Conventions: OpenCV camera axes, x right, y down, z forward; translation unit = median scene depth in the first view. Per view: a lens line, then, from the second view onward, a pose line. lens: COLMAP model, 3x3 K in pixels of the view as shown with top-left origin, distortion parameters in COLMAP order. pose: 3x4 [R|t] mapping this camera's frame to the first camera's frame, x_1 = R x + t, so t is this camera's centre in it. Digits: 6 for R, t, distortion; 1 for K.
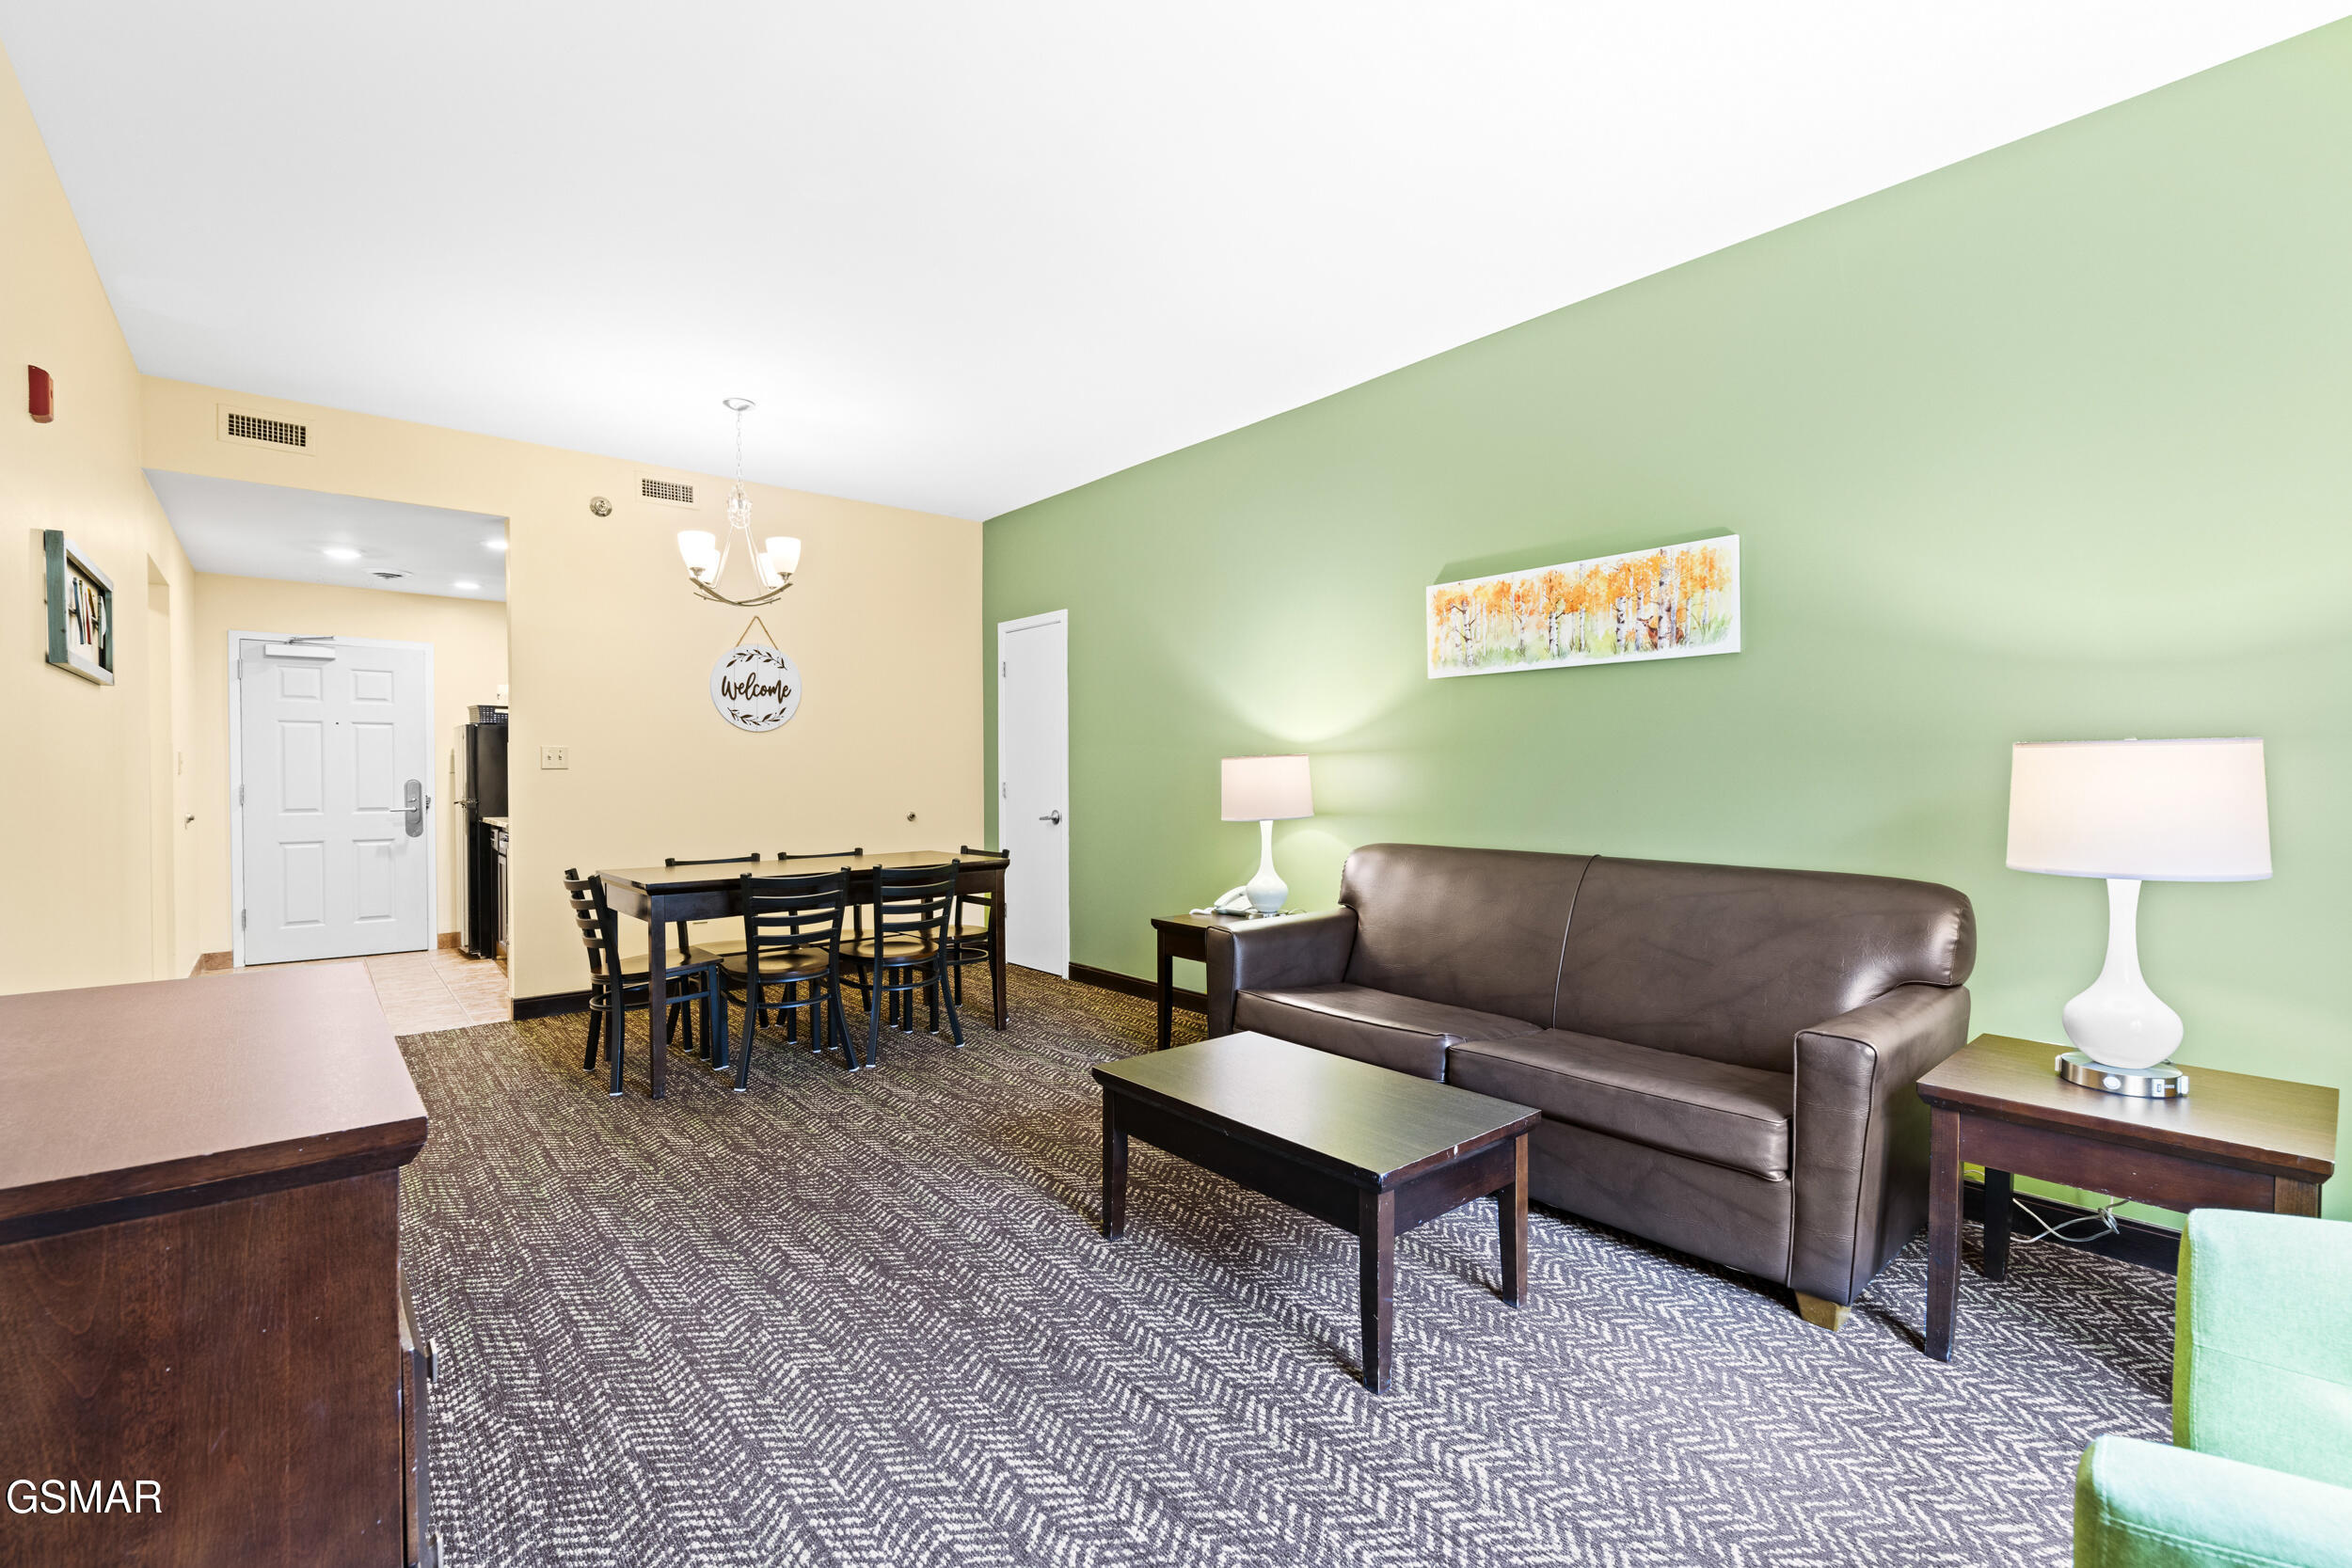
lens RADIAL K [[1021.8, 0, 1172.2], [0, 1021.8, 773.9], [0, 0, 1]] dist [0.013103, -0.014084]
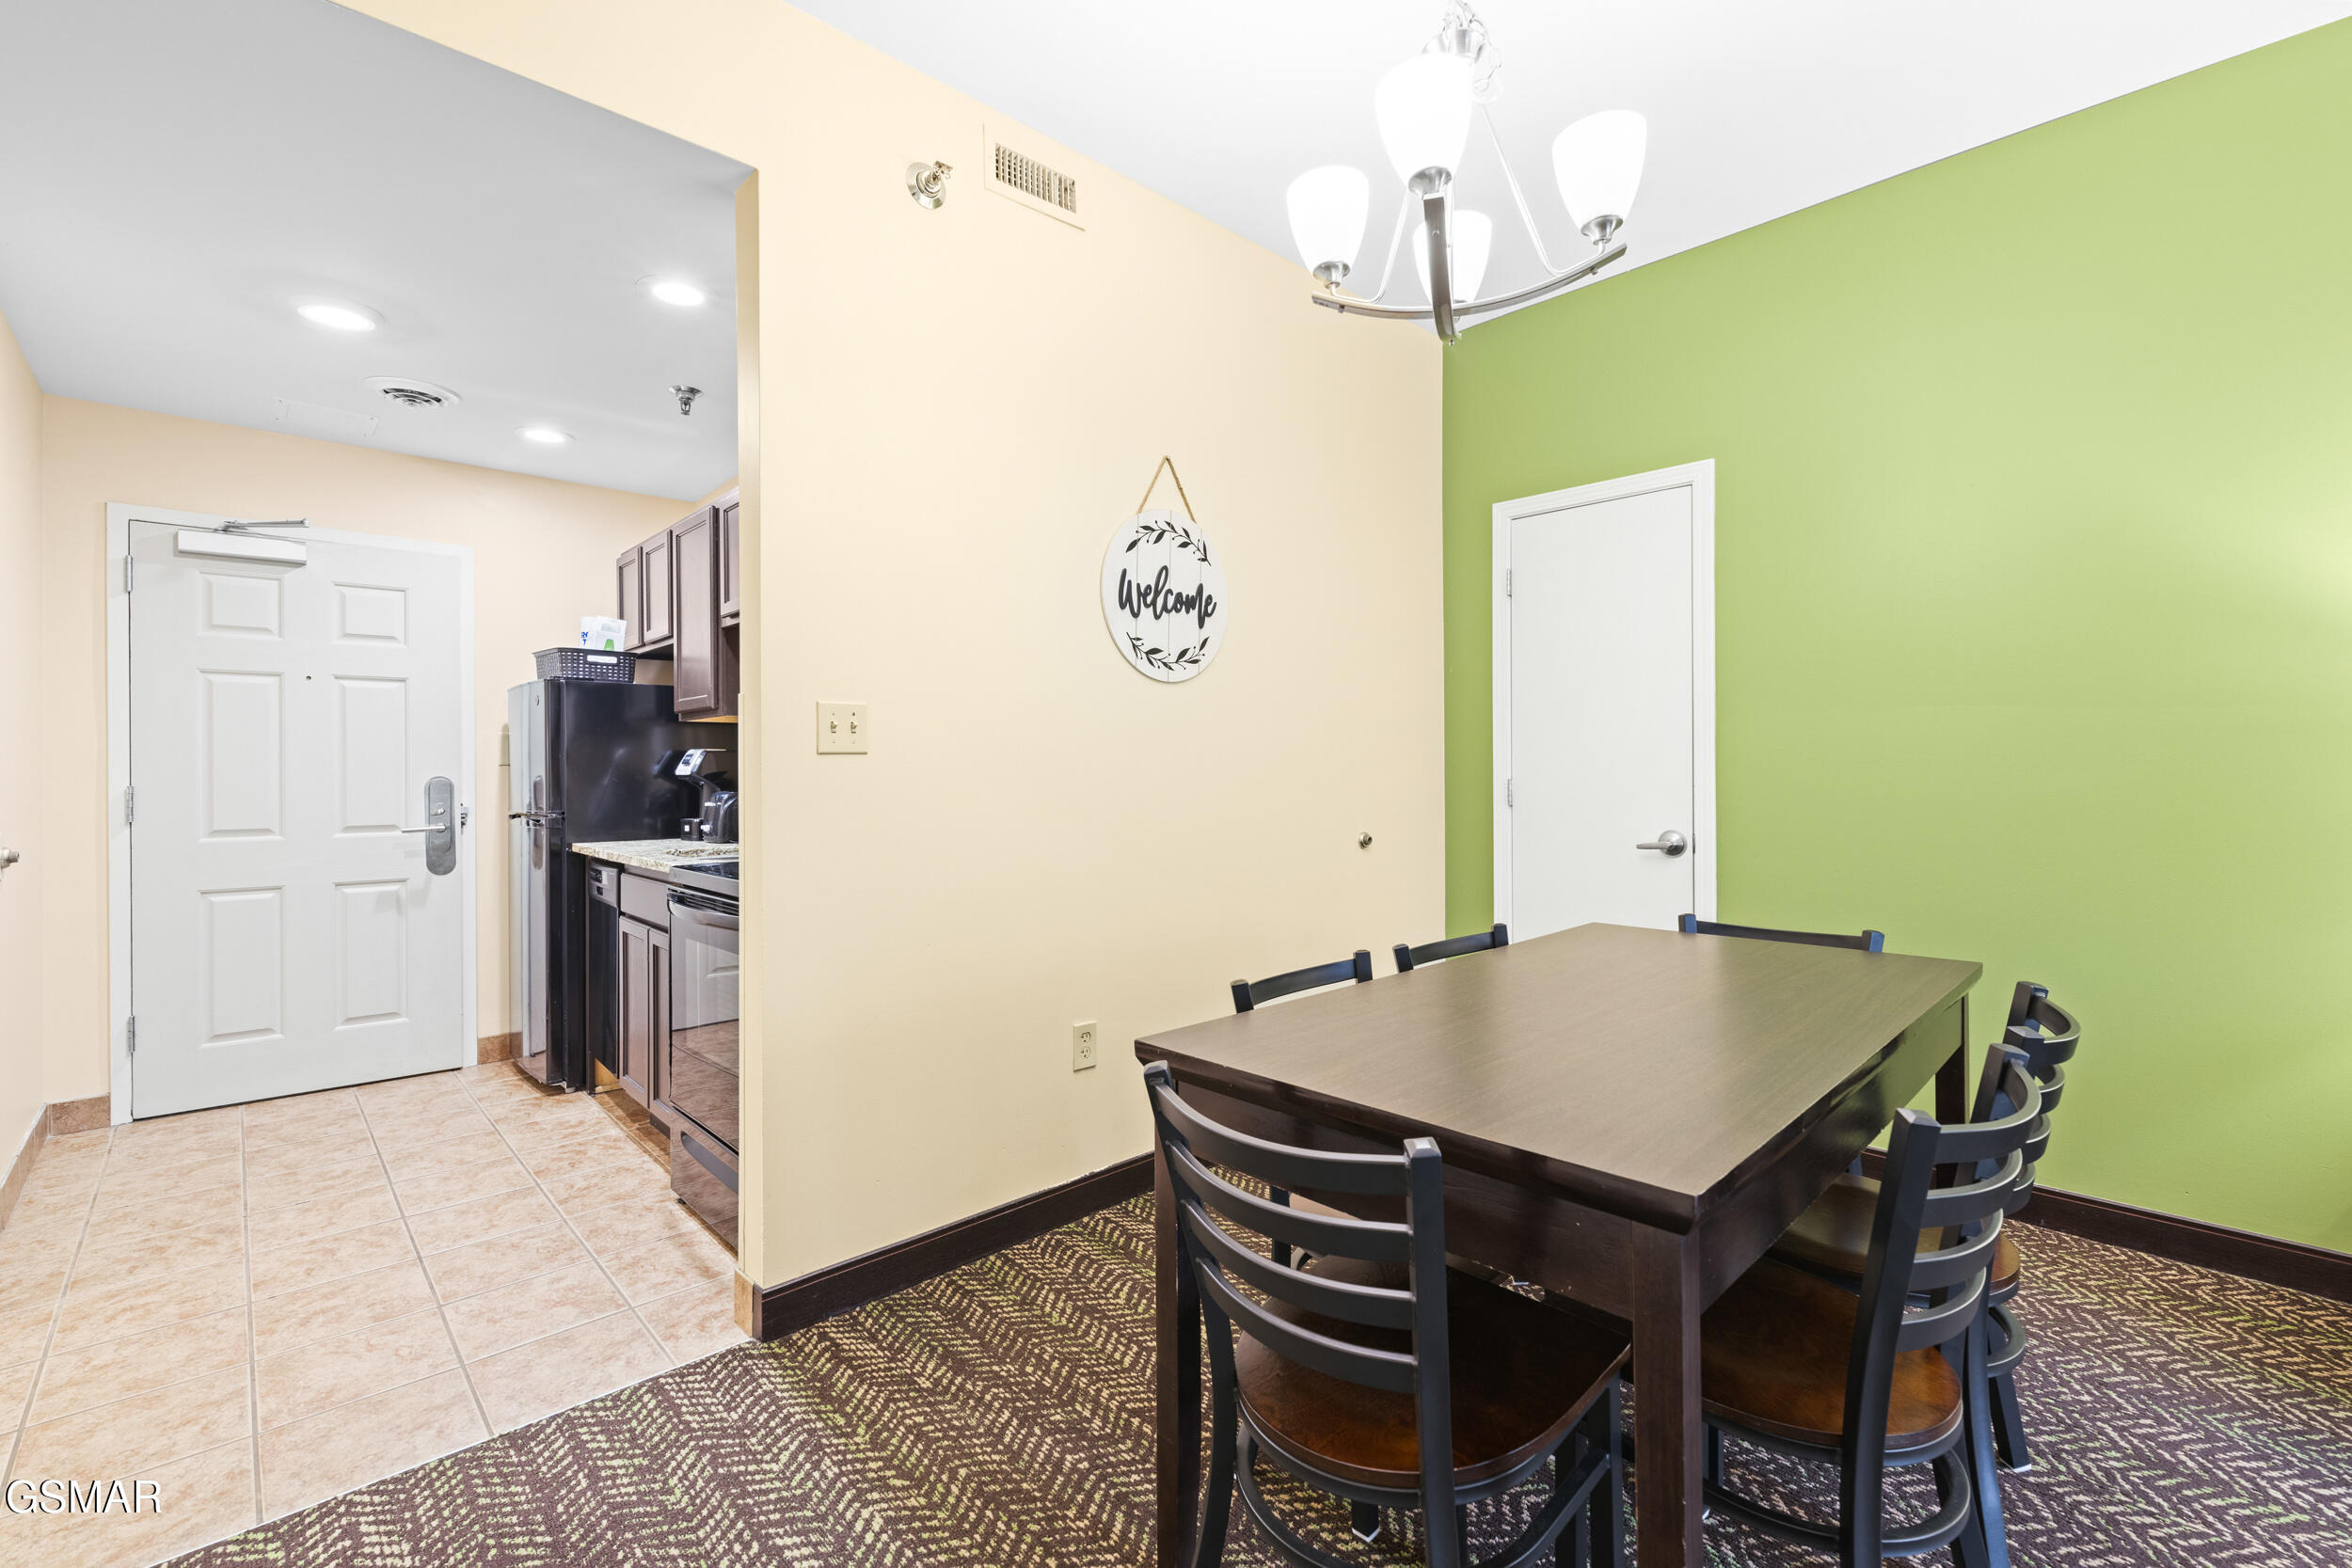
lens RADIAL K [[1019.2, 0, 1168.5], [0, 1019.2, 764.7], [0, 0, 1]] dist [-0.004052, -0.000302]
pose [[0.999268, -0.000164, 0.038251, -0.423092], [0.000386, 0.999983, -0.005798, 0.002583], [-0.038250, 0.005808, 0.999251, 0.492052]]
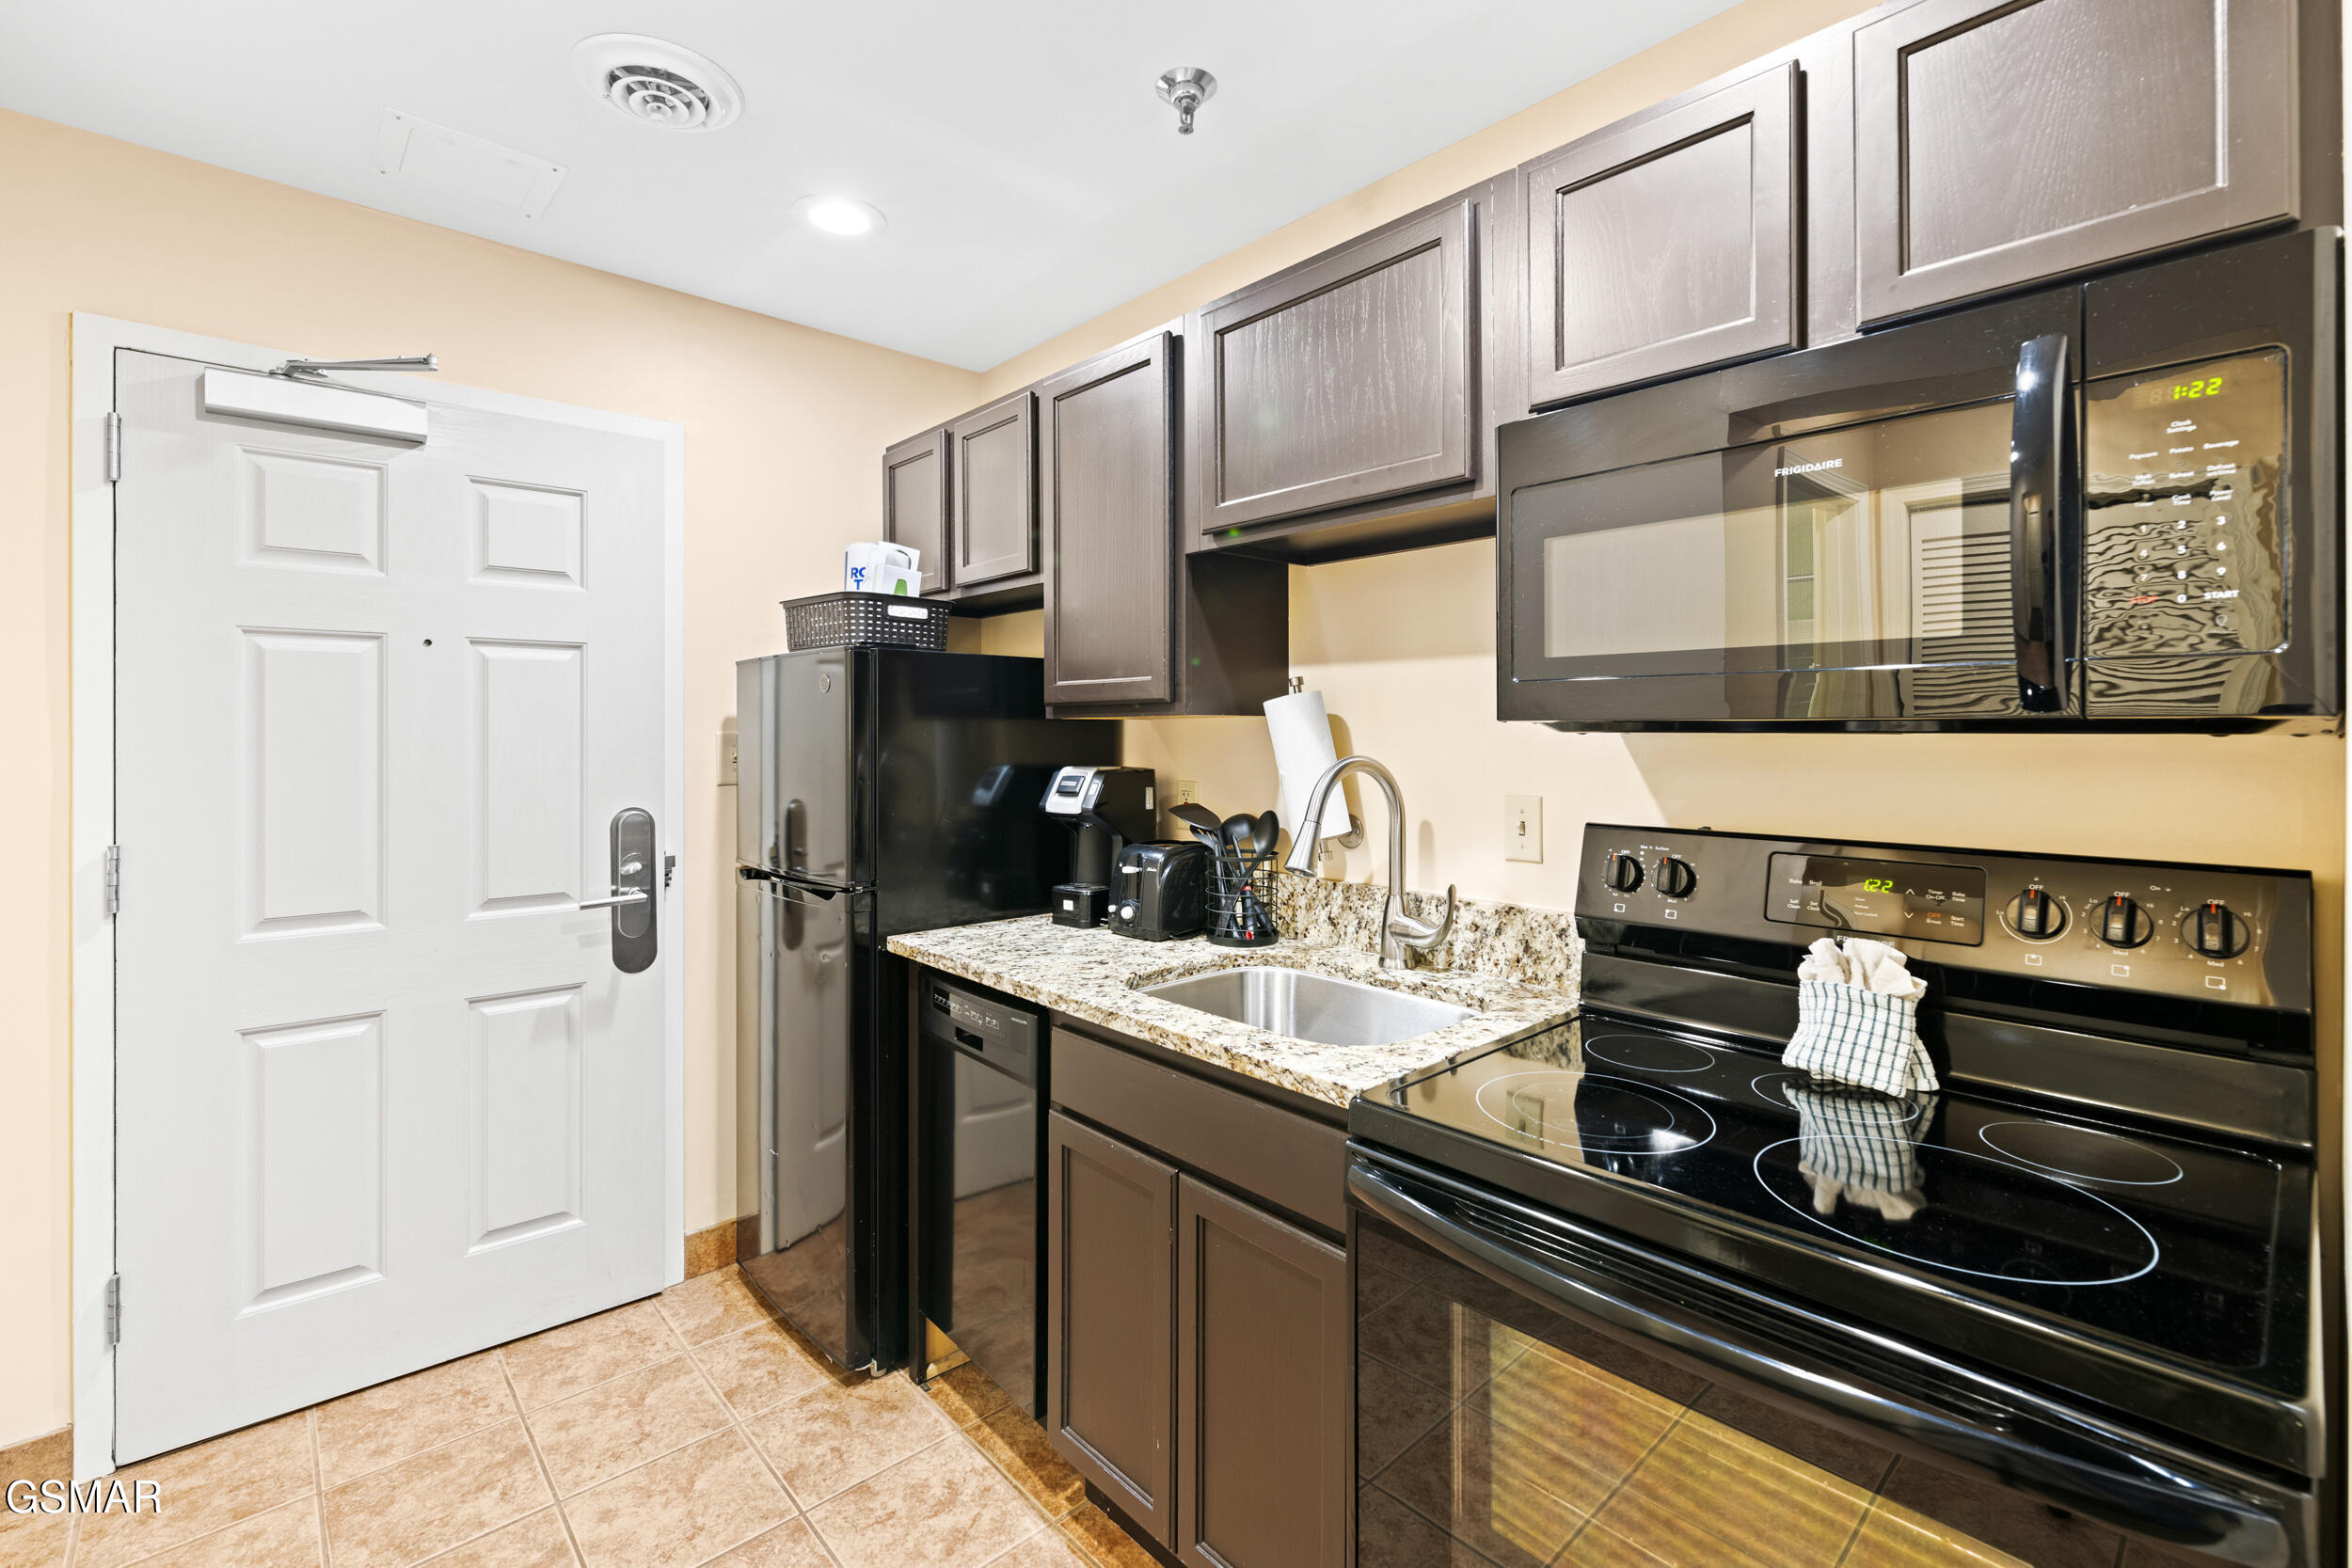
lens RADIAL K [[1036.4, 0, 1178.7], [0, 1036.4, 727.2], [0, 0, 1]] dist [-0.015115, 0.003954]
pose [[0.999774, 0.003724, 0.020920, -0.685356], [-0.003564, 0.999964, -0.007677, -0.024514], [-0.020948, 0.007600, 0.999752, 0.785686]]
